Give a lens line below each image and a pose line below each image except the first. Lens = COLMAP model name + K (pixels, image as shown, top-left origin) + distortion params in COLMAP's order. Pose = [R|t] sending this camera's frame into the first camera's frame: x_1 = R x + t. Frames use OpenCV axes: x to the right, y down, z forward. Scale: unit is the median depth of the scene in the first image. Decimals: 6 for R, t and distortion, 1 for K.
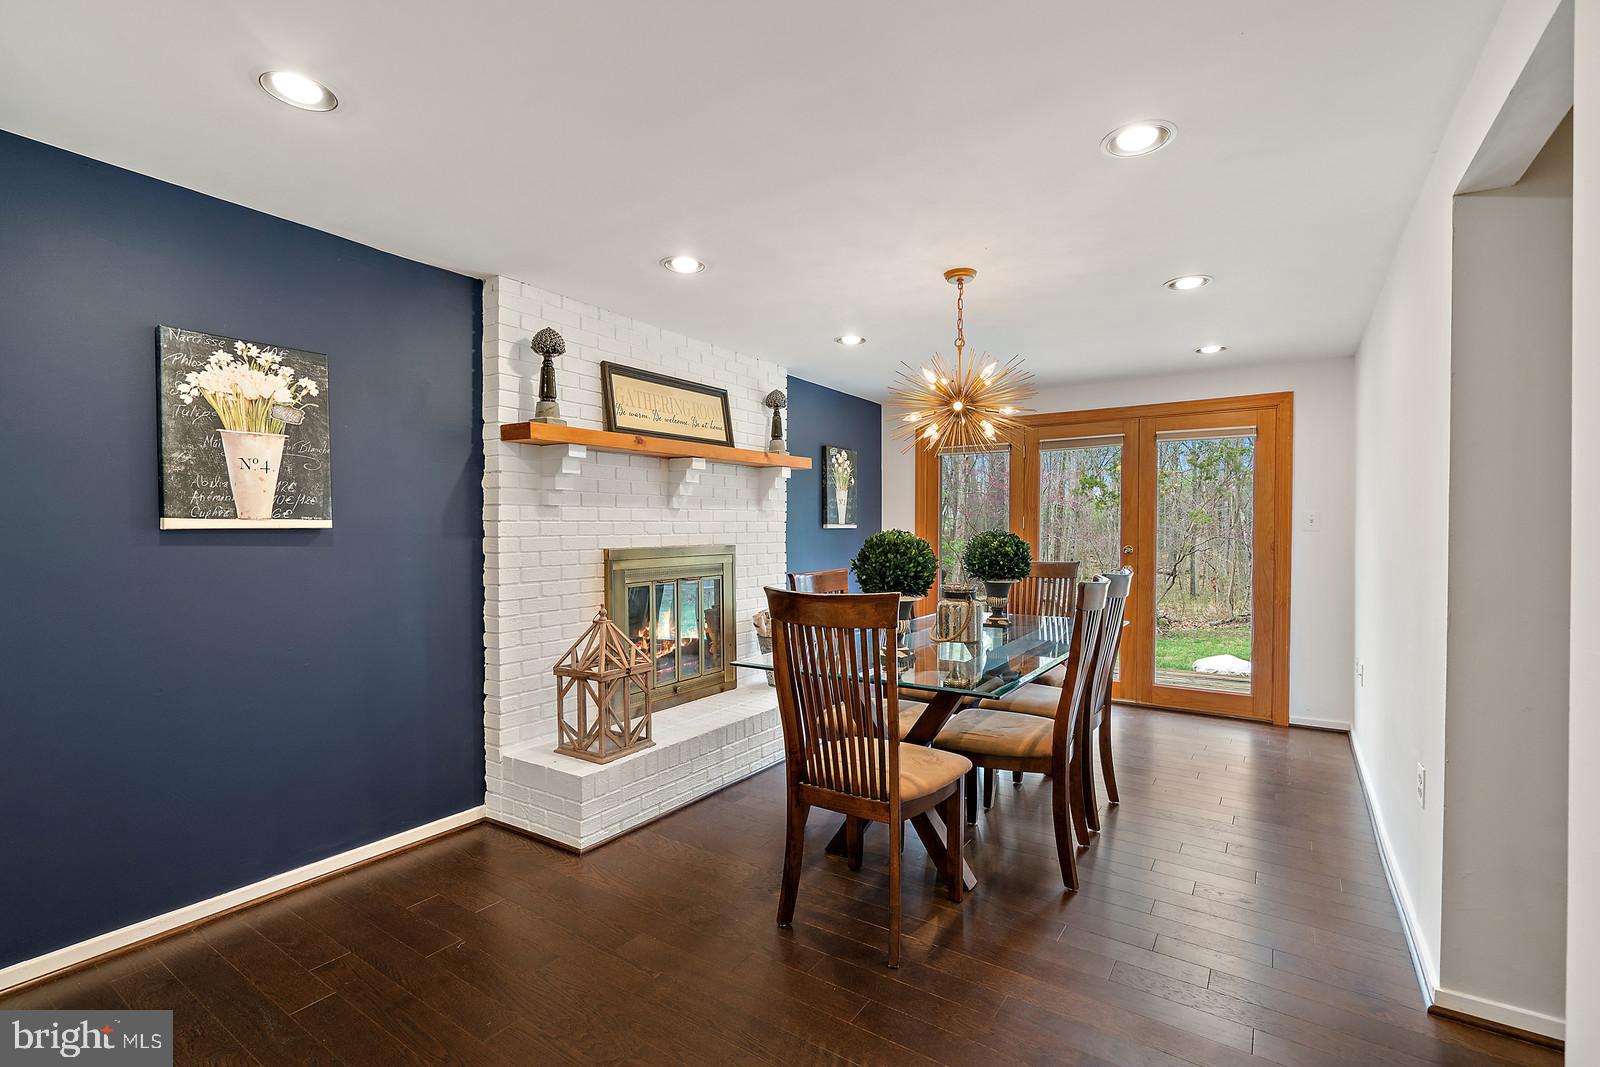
lens RADIAL K [[732.5, 0, 795.8], [0, 732.5, 539.0], [0, 0, 1]] dist [-0.004247, 0.002611]
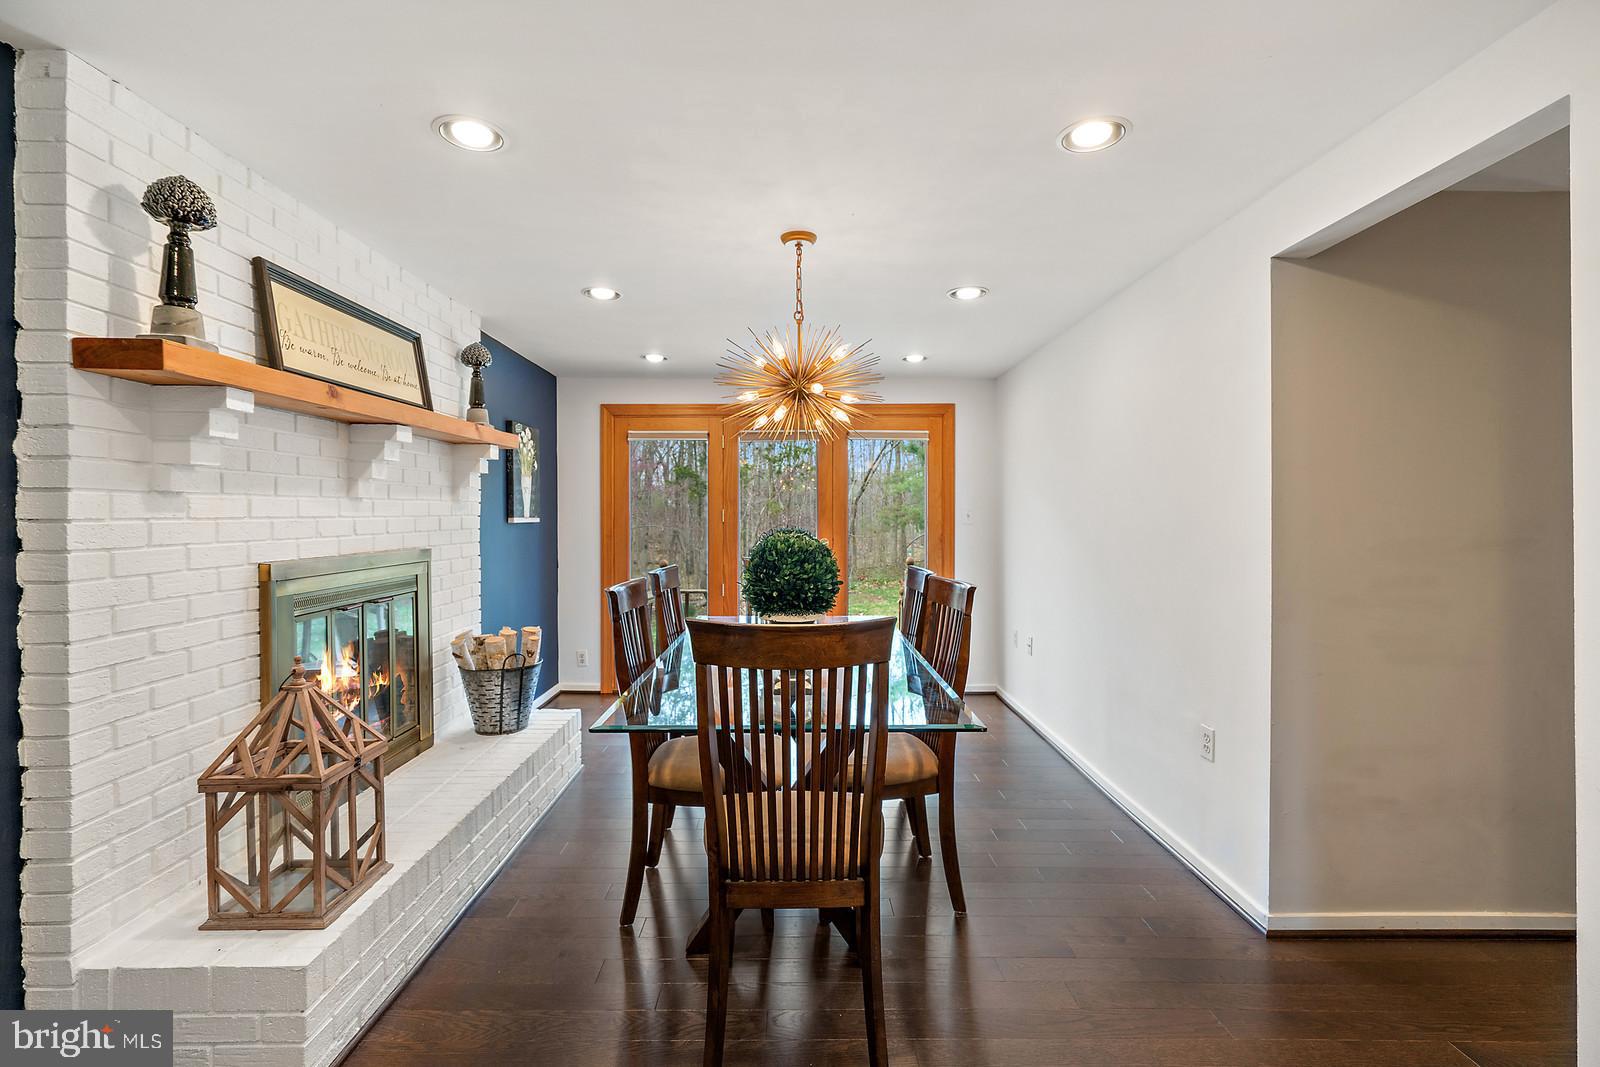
lens RADIAL K [[732.5, 0, 799.0], [0, 732.5, 522.3], [0, 0, 1]] dist [-0.004247, 0.002611]
pose [[0.827444, -0.004172, 0.561532, -0.262640], [0.007329, 0.999967, -0.003370, -0.017645], [-0.561500, 0.006904, 0.827448, 0.271207]]
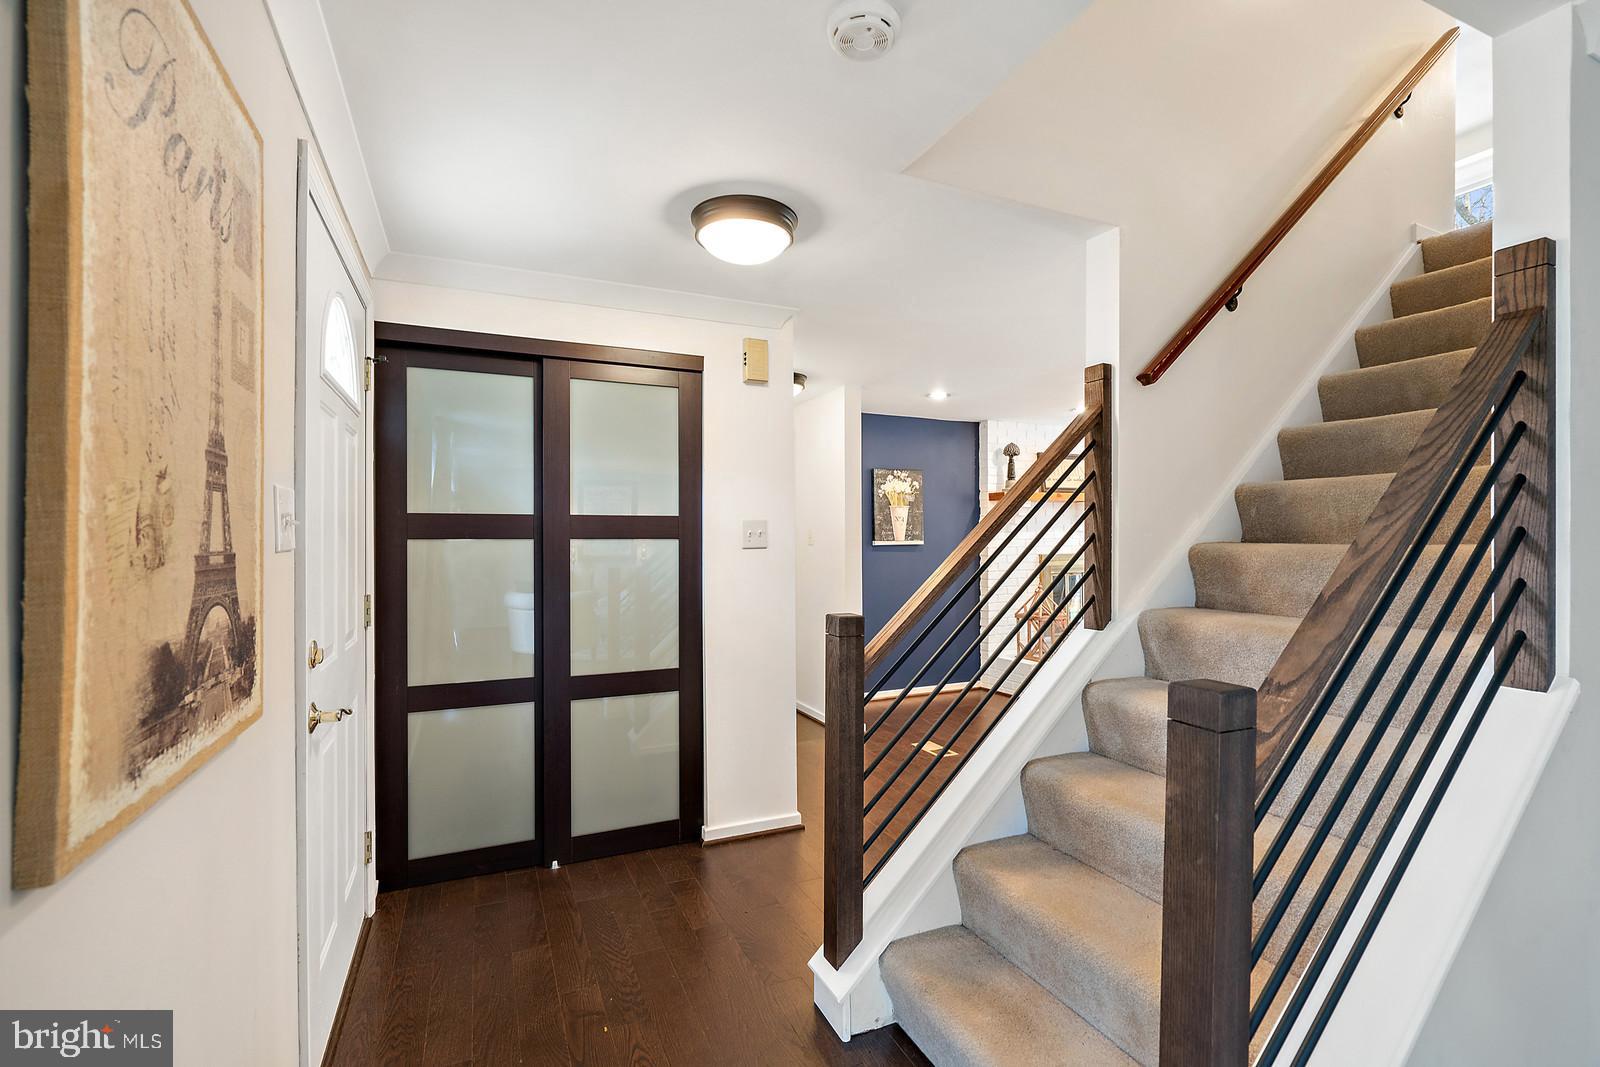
lens RADIAL K [[732.5, 0, 802.4], [0, 732.5, 538.4], [0, 0, 1]] dist [-0.004247, 0.002611]
pose [[0.860873, -0.005030, -0.508795, 0.182296], [-0.000663, 0.999939, -0.011009, -0.006617], [0.508819, 0.009814, 0.860817, -0.996869]]
